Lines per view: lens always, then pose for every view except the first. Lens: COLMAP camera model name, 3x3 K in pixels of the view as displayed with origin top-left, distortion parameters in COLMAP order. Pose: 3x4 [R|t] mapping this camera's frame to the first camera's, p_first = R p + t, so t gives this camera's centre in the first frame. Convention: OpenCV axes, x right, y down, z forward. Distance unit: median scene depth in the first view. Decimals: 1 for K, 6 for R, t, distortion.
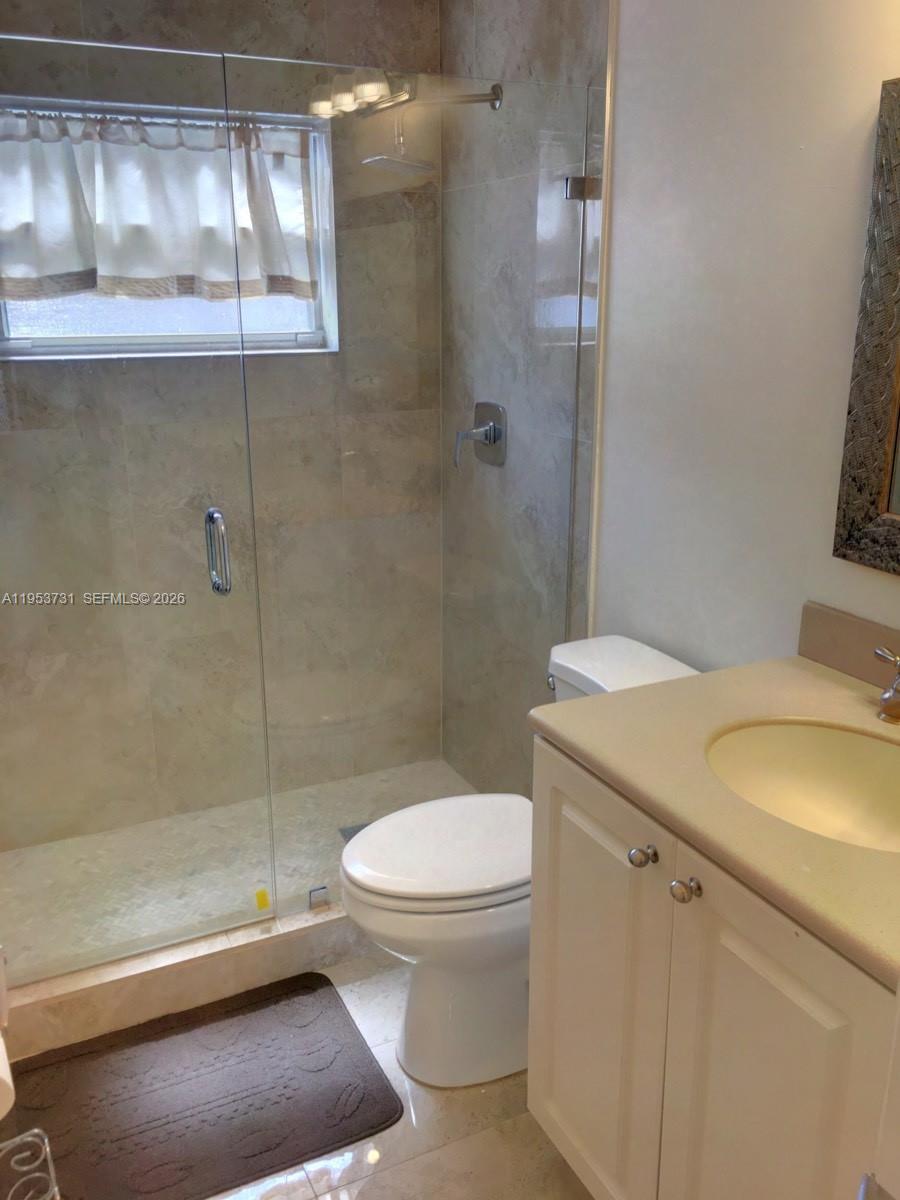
lens RADIAL K [[1024.2, 0, 449.4], [0, 1024.2, 598.1], [0, 0, 1]] dist [0.062277, -0.071252]
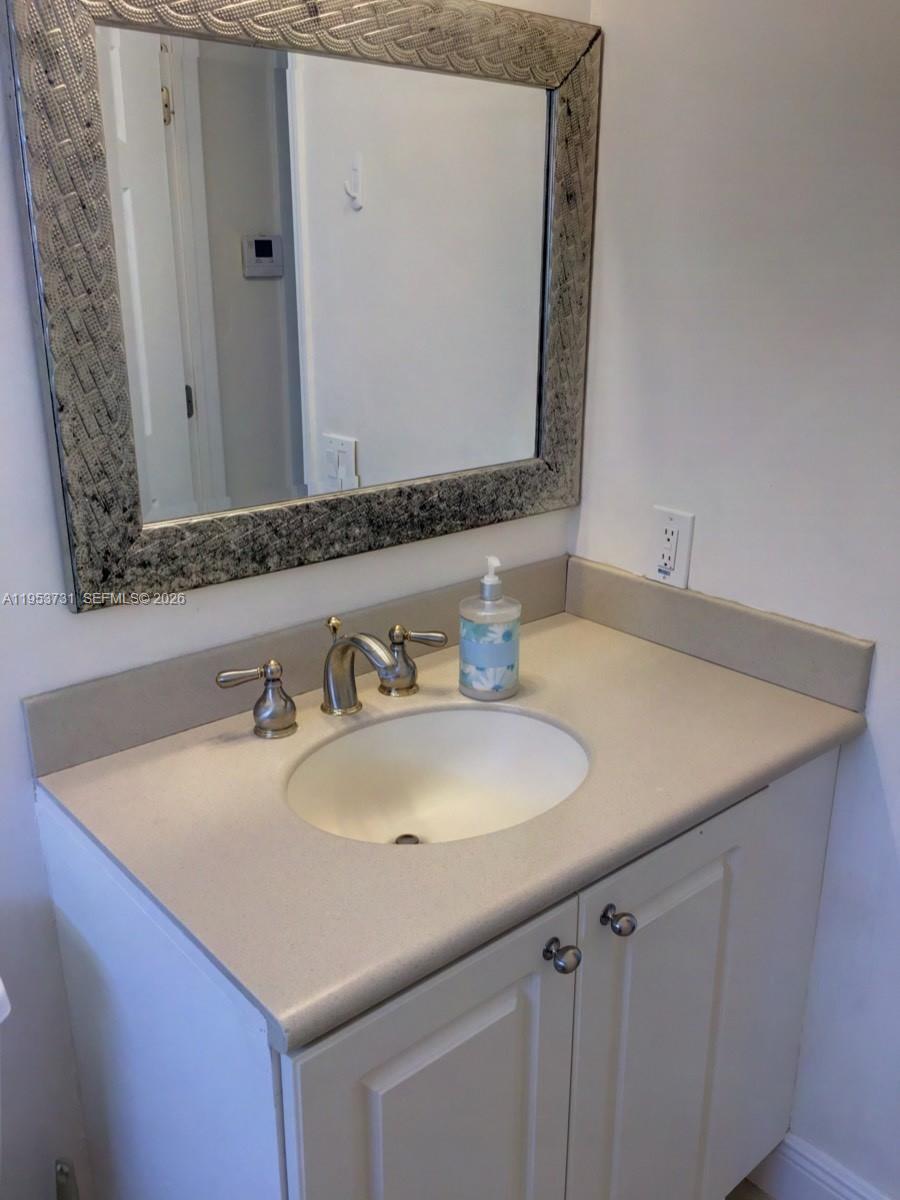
lens RADIAL K [[1024.2, 0, 450.6], [0, 1024.2, 605.0], [0, 0, 1]] dist [0.062277, -0.071252]
pose [[-0.264999, -0.308158, 0.913682, -0.354207], [0.273851, 0.884488, 0.377738, -0.255243], [-0.924544, 0.350313, -0.149999, 0.917811]]
